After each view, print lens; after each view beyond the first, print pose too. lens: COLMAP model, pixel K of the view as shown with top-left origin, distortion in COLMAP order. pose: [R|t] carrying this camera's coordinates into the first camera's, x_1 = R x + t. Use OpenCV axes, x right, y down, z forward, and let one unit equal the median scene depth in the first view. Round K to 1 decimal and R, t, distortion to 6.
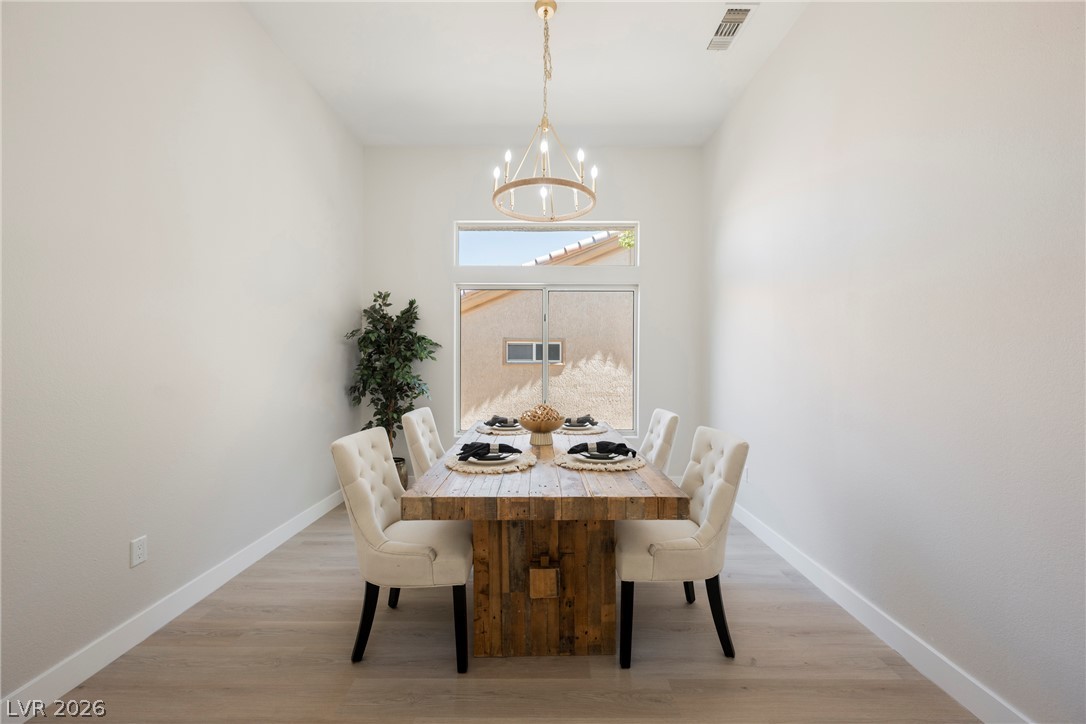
lens RADIAL K [[424.1, 0, 548.7], [0, 424.1, 364.5], [0, 0, 1]] dist [-0.001325, 0.000094]
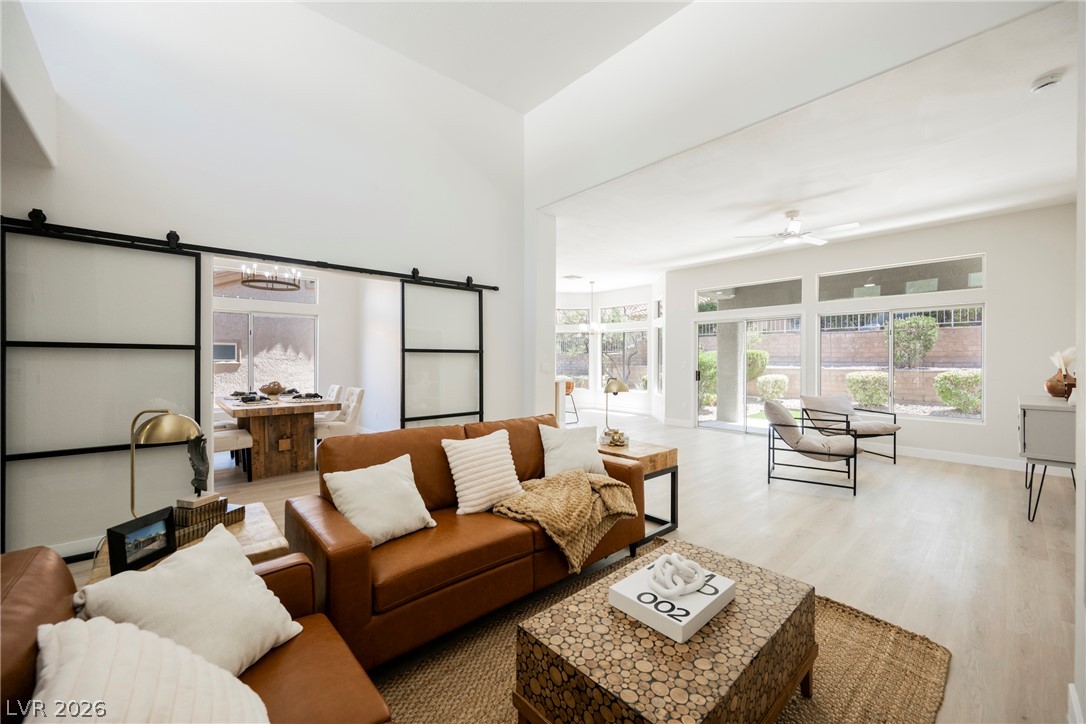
lens RADIAL K [[424.1, 0, 549.6], [0, 424.1, 365.2], [0, 0, 1]] dist [-0.001325, 0.000094]
pose [[0.744108, -0.003597, 0.668049, -0.543162], [-0.000882, 0.999979, 0.006367, -0.010835], [-0.668058, -0.005327, 0.744090, -2.069560]]
